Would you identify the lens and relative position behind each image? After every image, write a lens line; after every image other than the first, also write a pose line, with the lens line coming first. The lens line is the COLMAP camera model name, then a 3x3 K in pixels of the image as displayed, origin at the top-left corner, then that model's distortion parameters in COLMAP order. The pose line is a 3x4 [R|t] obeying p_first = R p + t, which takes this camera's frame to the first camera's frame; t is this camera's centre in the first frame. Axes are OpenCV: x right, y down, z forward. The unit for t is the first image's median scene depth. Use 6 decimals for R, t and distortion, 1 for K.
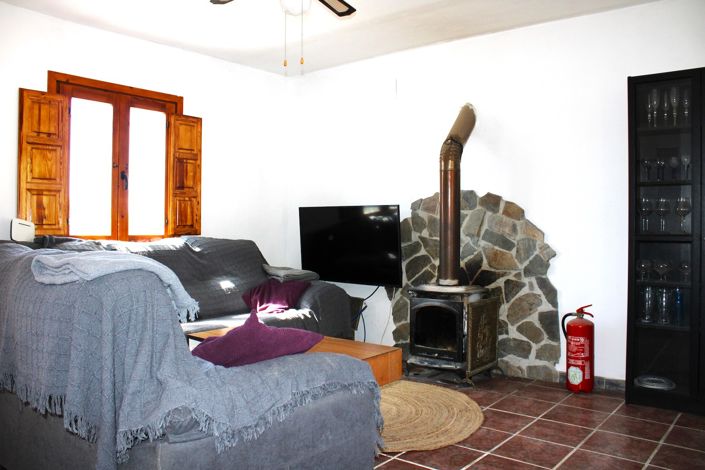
lens RADIAL K [[597.2, 0, 352.5], [0, 597.2, 235.0], [0, 0, 1]] dist [-0.060175, 0.008363]
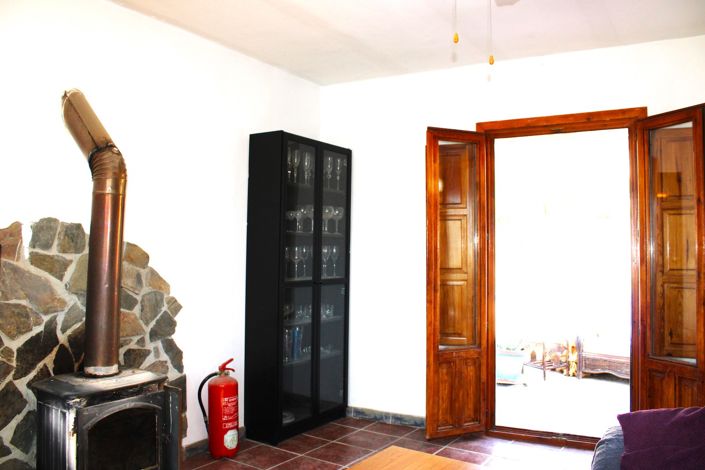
lens RADIAL K [[597.2, 0, 352.5], [0, 597.2, 235.0], [0, 0, 1]] dist [-0.060175, 0.008363]
pose [[-0.077280, 0.021929, 0.996768, -0.501521], [-0.001051, 0.999756, -0.022076, -0.051781], [-0.997009, -0.002754, -0.077238, 0.802513]]
